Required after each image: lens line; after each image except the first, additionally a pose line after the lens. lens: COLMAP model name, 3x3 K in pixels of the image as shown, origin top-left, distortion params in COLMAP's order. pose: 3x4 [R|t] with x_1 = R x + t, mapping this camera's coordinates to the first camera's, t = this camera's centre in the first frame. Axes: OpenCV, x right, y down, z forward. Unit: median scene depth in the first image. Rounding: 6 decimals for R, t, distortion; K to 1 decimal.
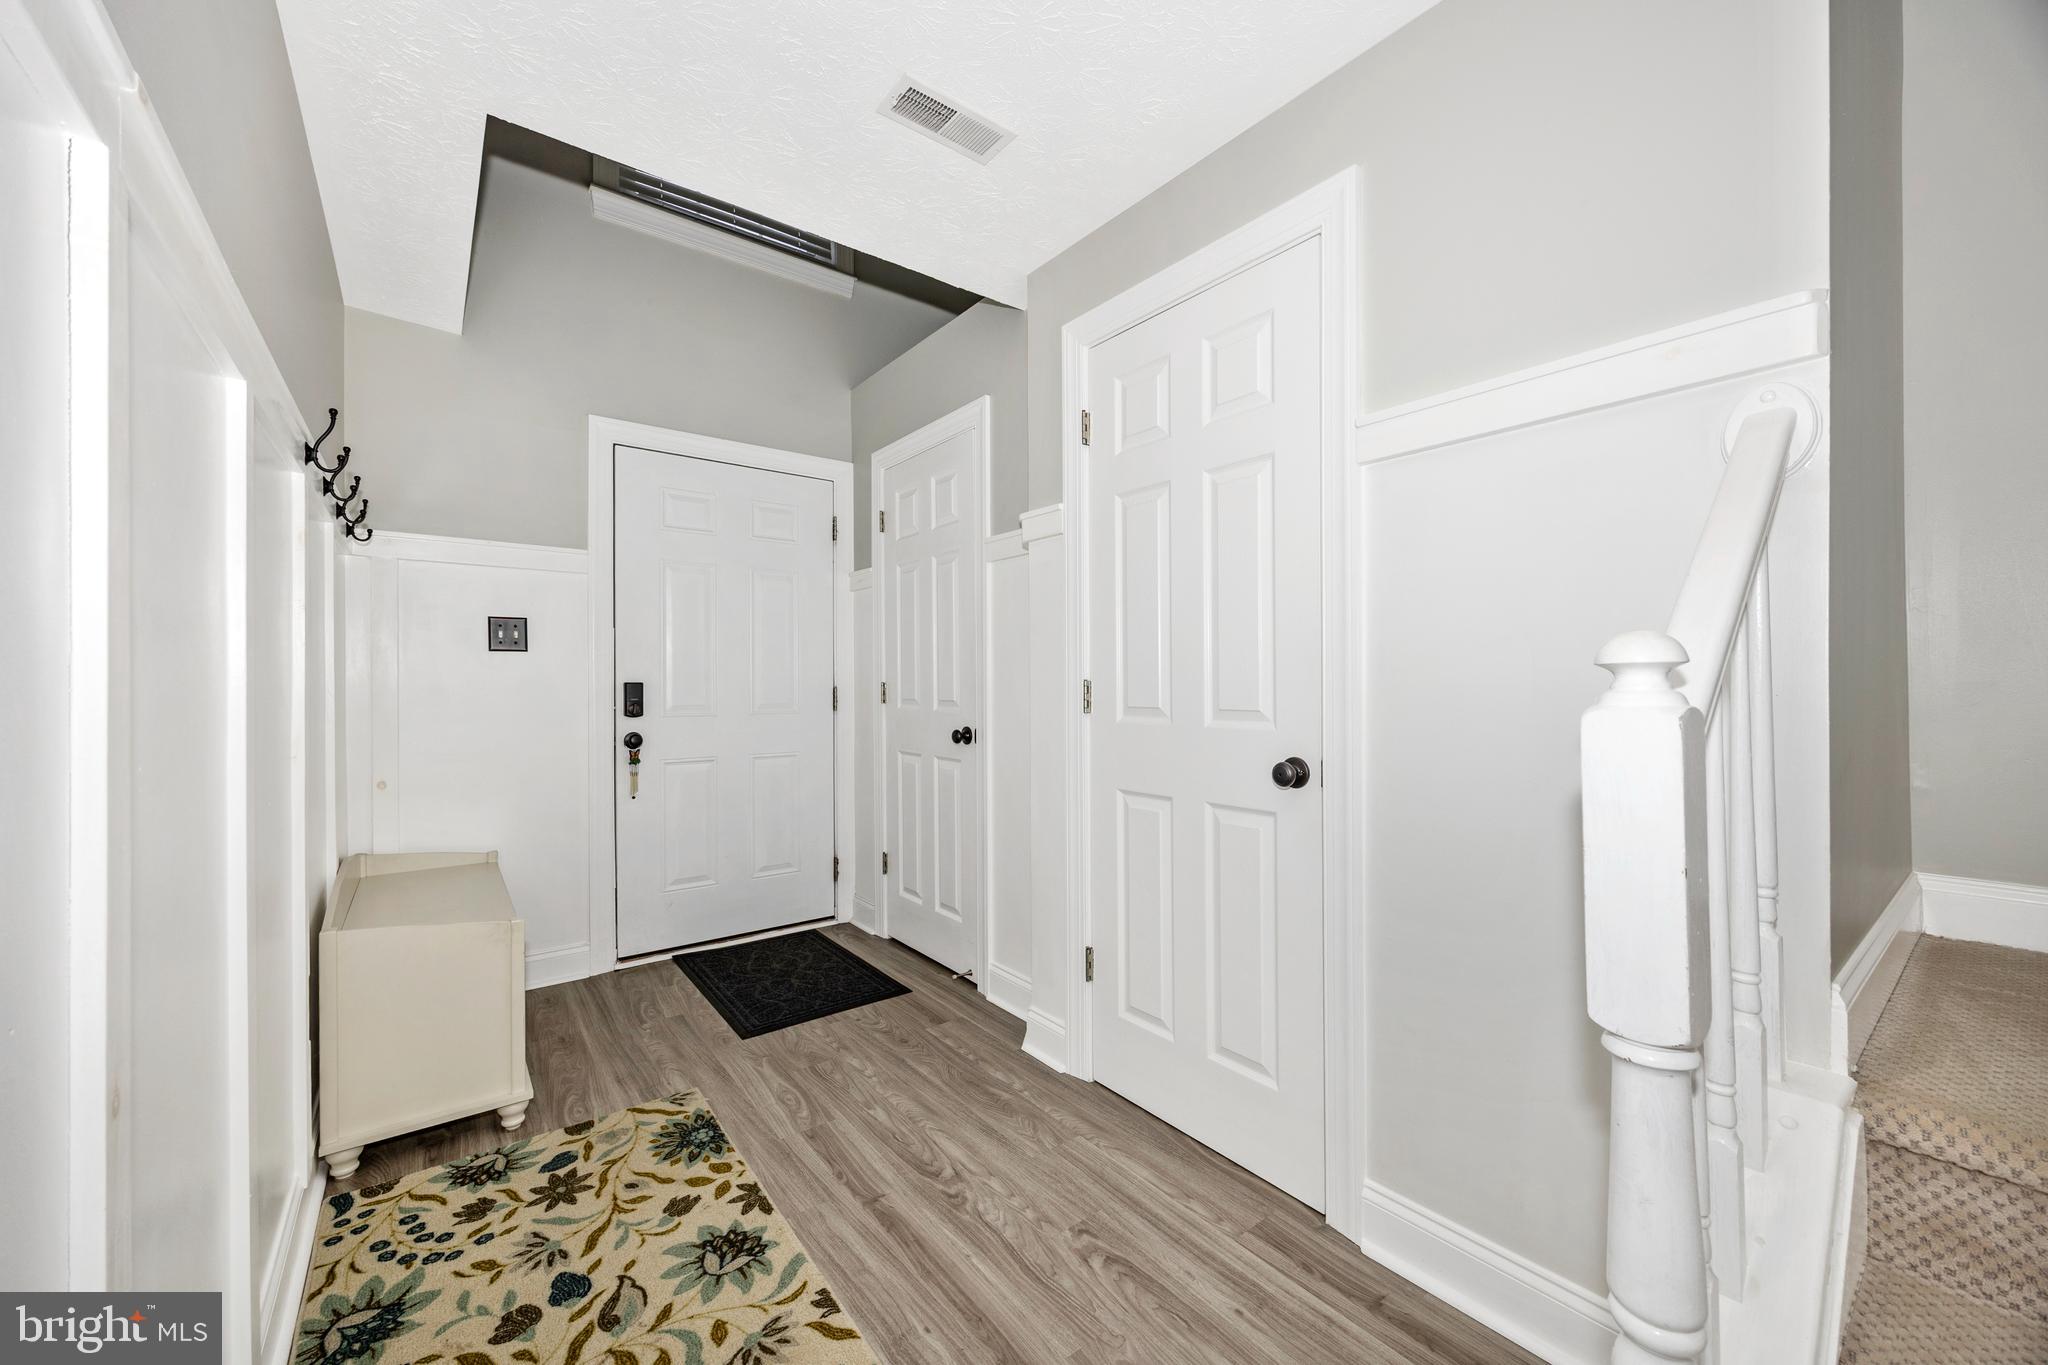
lens RADIAL K [[777.8, 0, 1032.7], [0, 777.8, 684.9], [0, 0, 1]] dist [-0.002383, -0.000276]
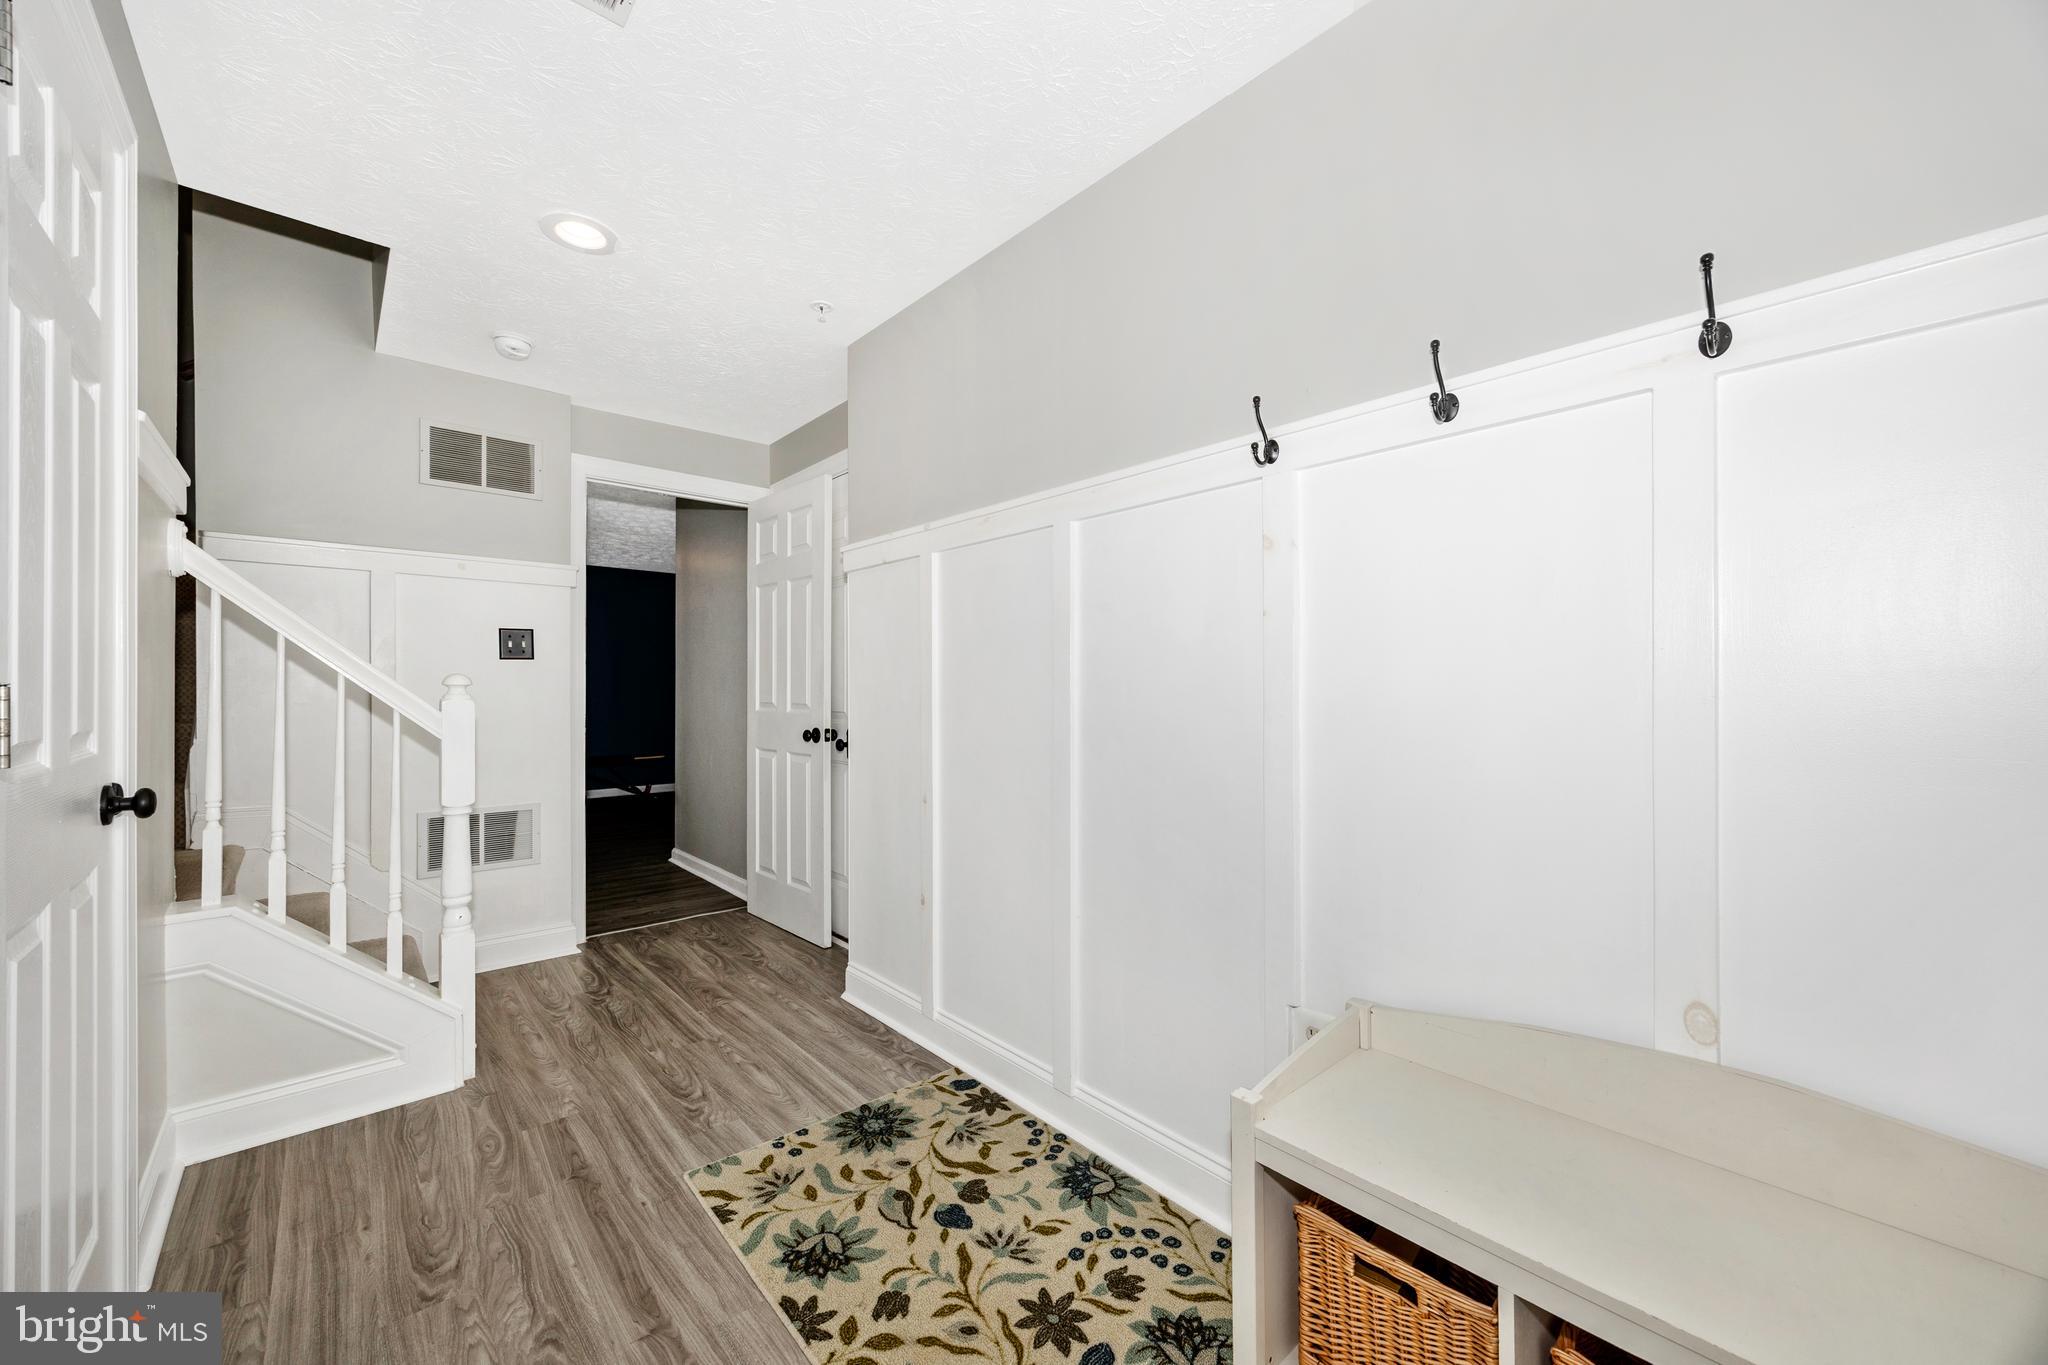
lens RADIAL K [[777.8, 0, 1032.7], [0, 777.8, 684.9], [0, 0, 1]] dist [-0.002383, -0.000276]
pose [[-0.997430, 0.007507, -0.071251, -0.606562], [0.007350, 0.999970, 0.002466, -0.010047], [0.071268, 0.001936, -0.997455, 2.043532]]
